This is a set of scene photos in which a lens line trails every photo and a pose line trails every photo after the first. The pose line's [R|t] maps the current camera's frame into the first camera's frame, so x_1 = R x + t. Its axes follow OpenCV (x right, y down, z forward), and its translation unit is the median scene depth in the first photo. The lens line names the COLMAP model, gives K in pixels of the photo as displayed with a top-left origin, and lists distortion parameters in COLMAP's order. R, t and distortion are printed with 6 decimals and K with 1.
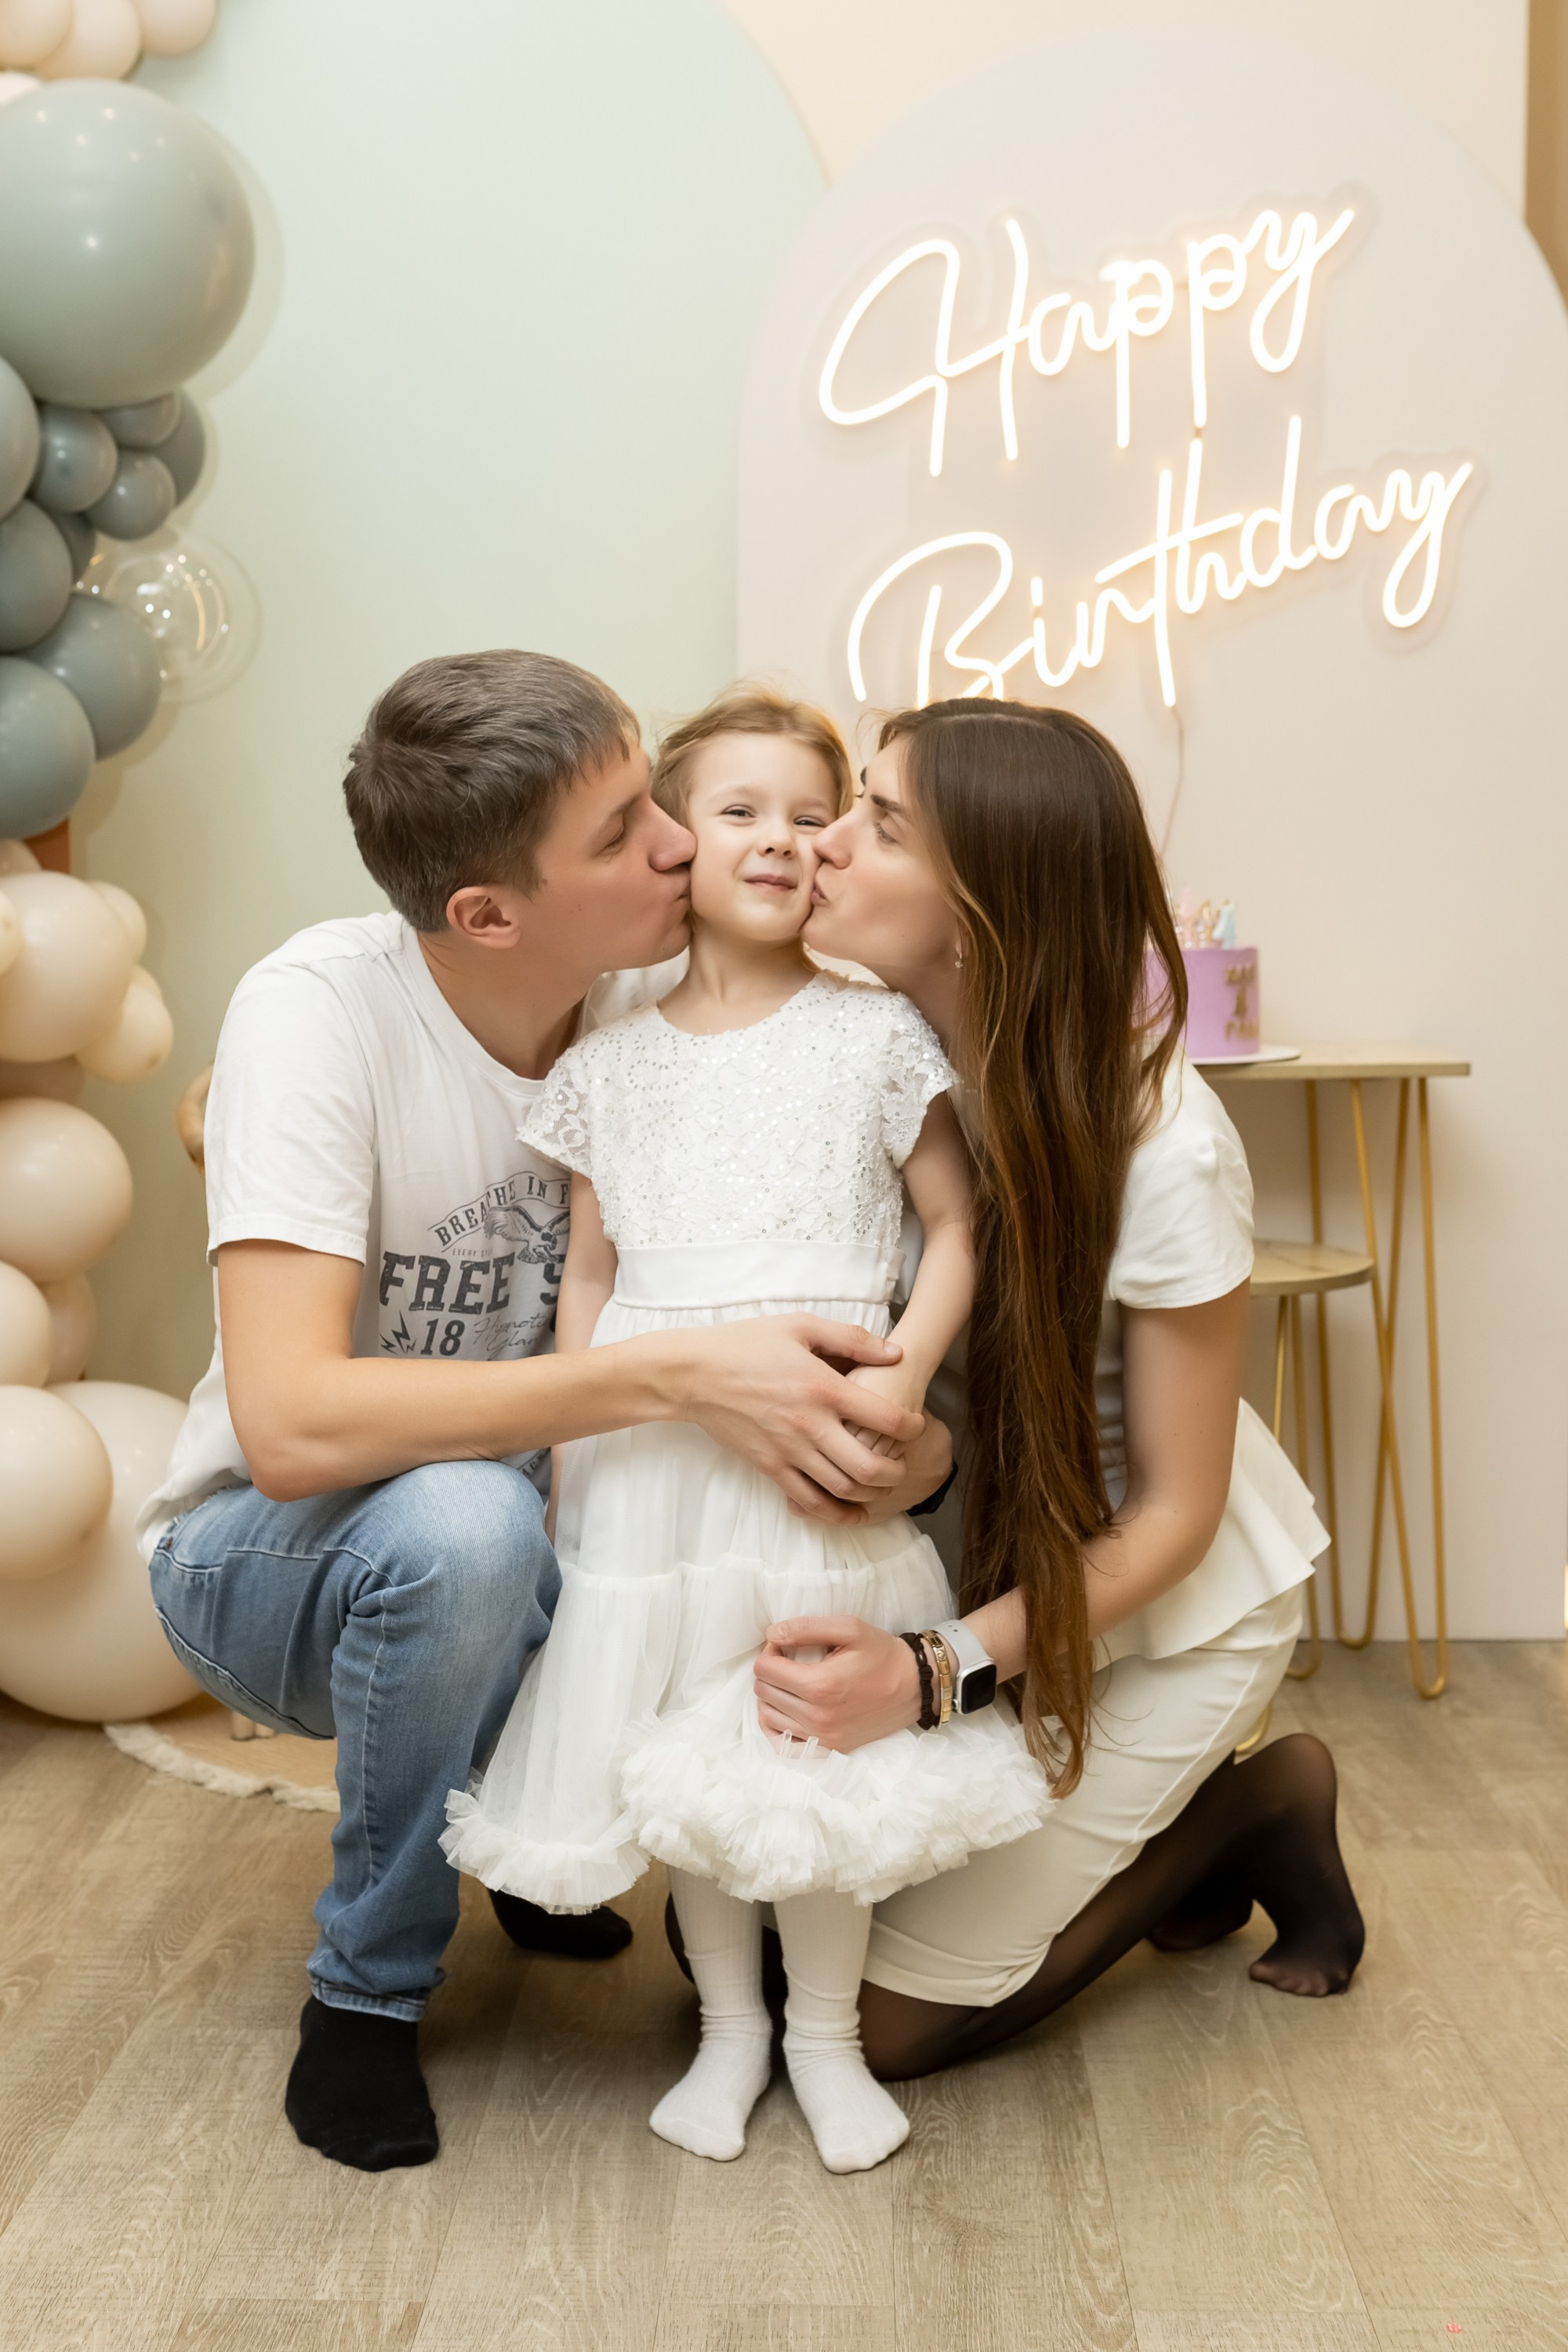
lens RADIAL K [[3016.6, 0, 748.0], [0, 3016.6, 1171.6], [0, 0, 1]] dist [-0.020438, -0.007814]
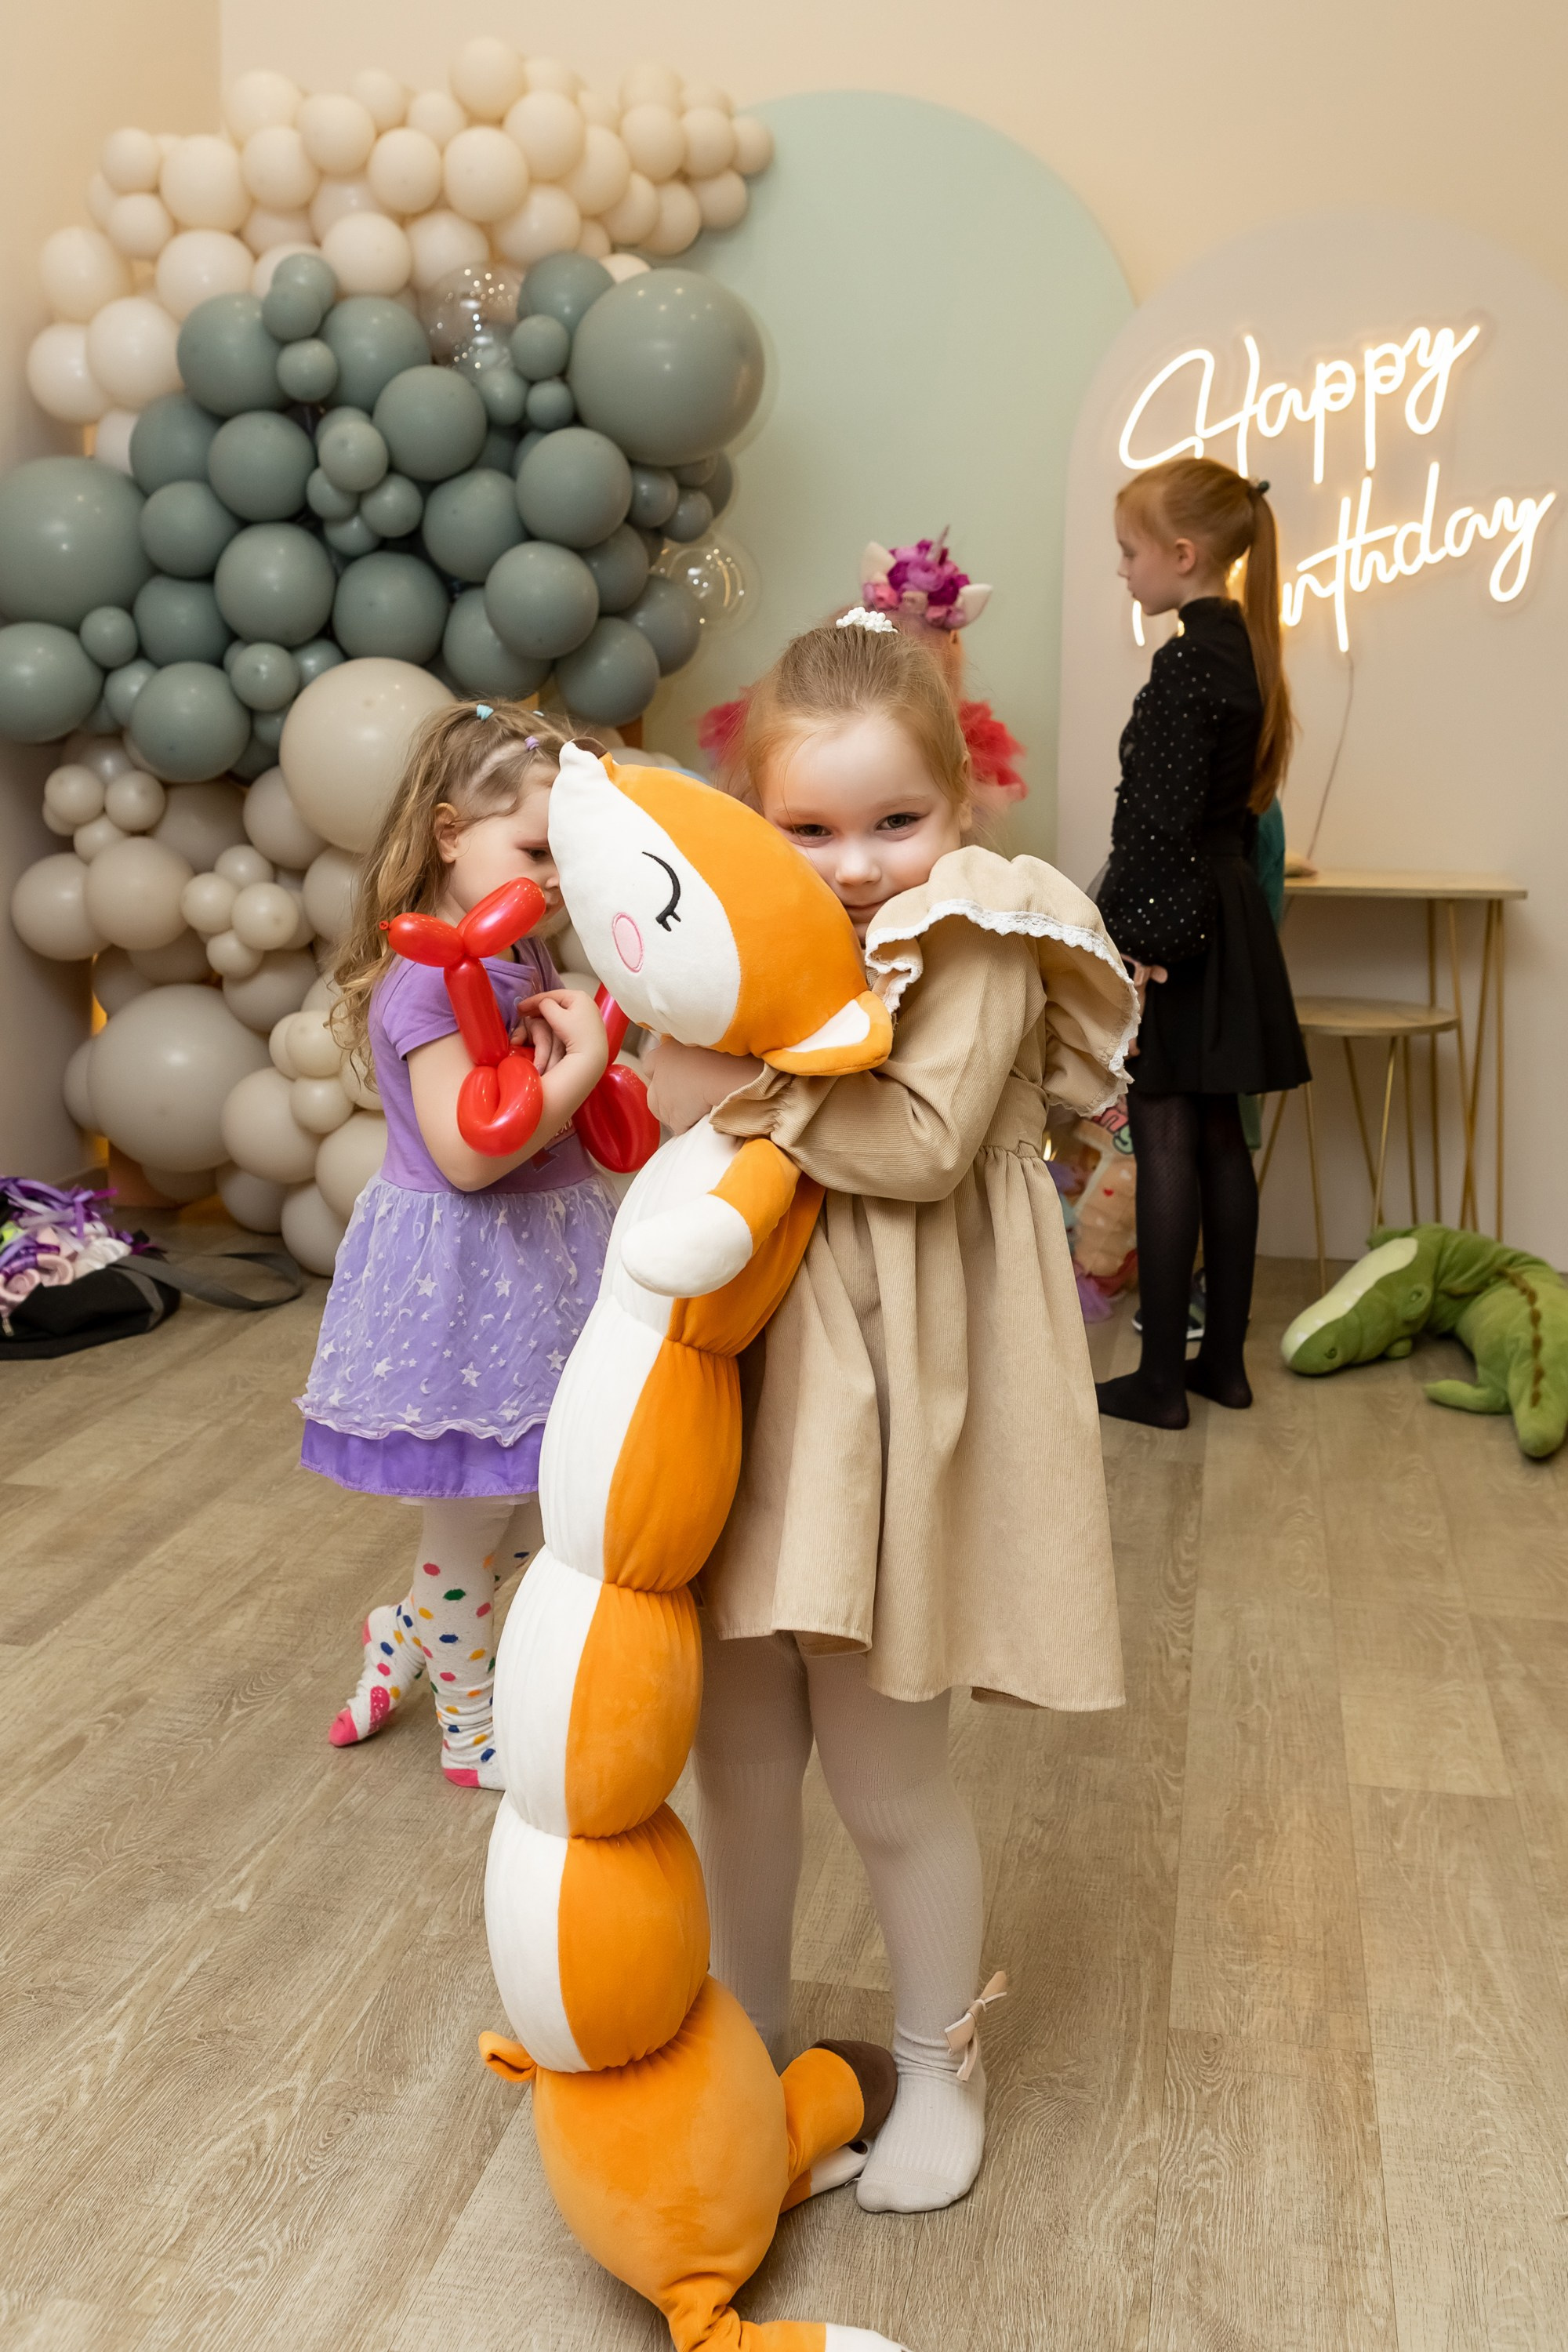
lens RADIAL K [[2378.0, 0, 734.3], [0, 2378.0, 961.6], [0, 0, 1]] dist [-0.005496, -0.003739]
pose [[0.984235, 0.036292, -0.173102, 0.076199], [-0.034065, 0.999294, 0.015823, -0.007449], [0.173554, -0.009677, 0.984777, -0.384806]]
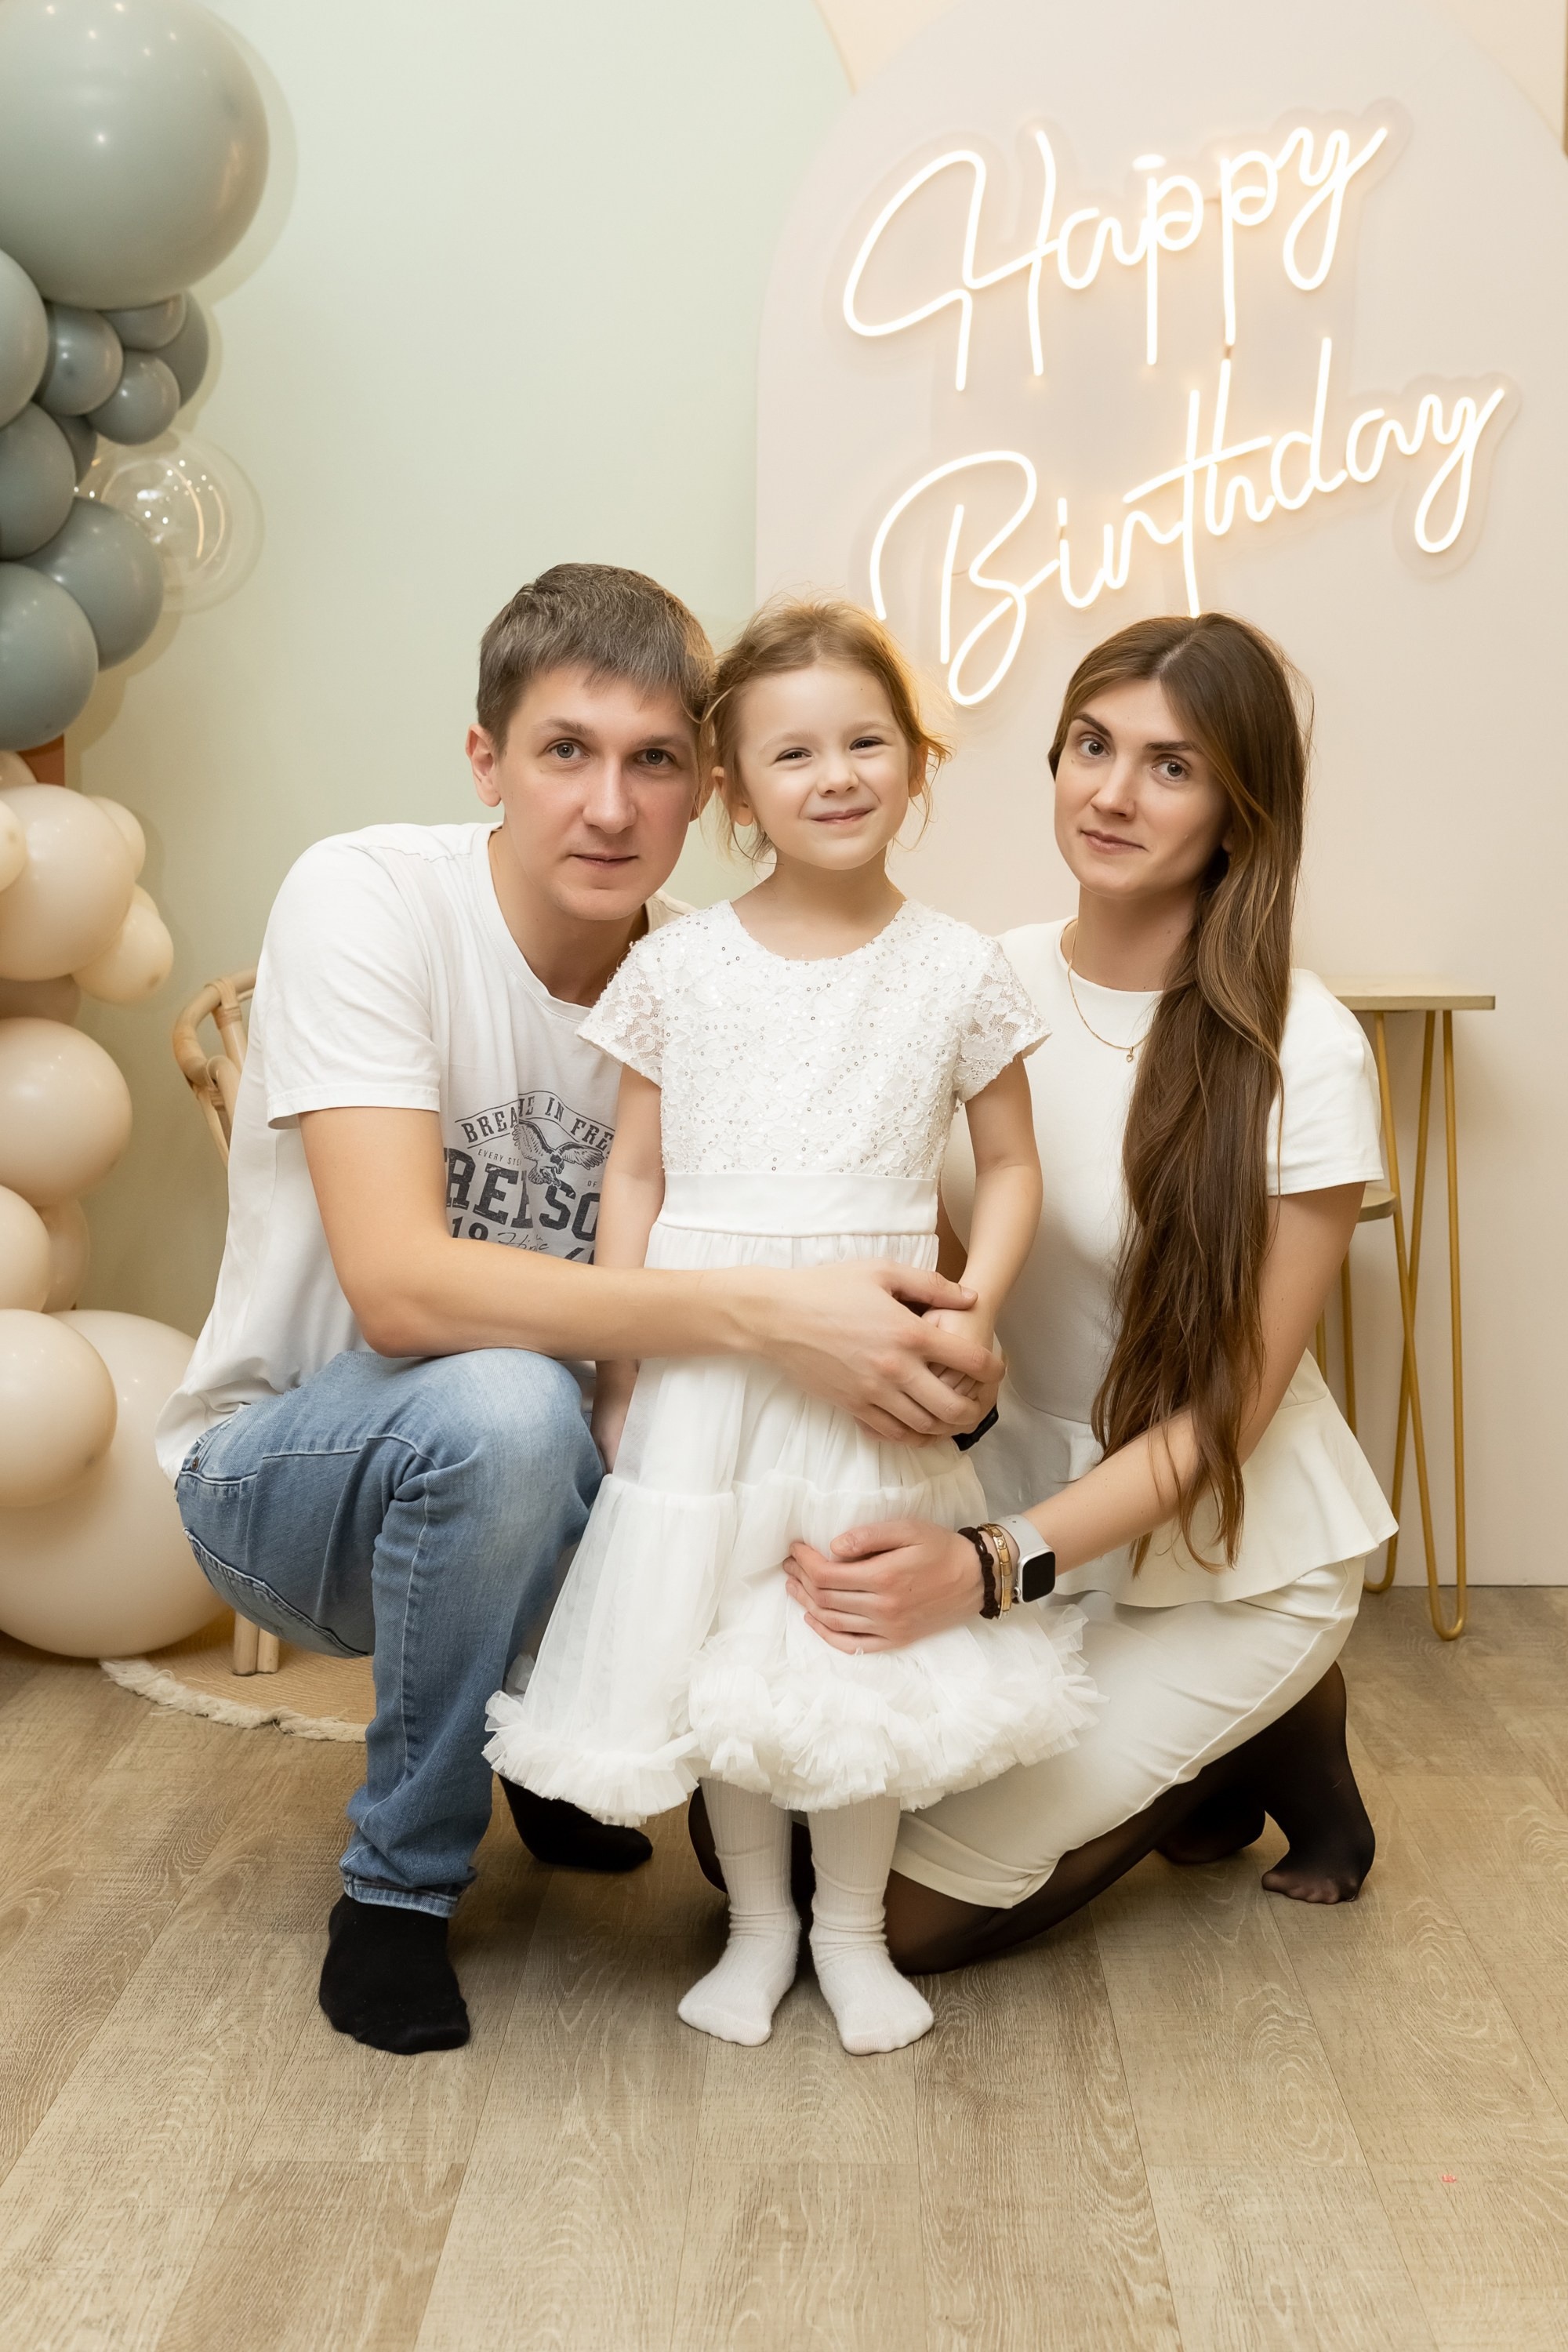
lens RADIAL K [[3371.7, 0, 869.4], [0, 3371.7, 1181.6], [0, 0, 1]] dist [-0.025399, -0.030111]
pose [[0.999052, 0.007702, 0.042838, -0.018263], [-0.008217, 0.999896, 0.011866, 0.019385], [-0.042742, -0.012207, 0.999012, -0.141272]]
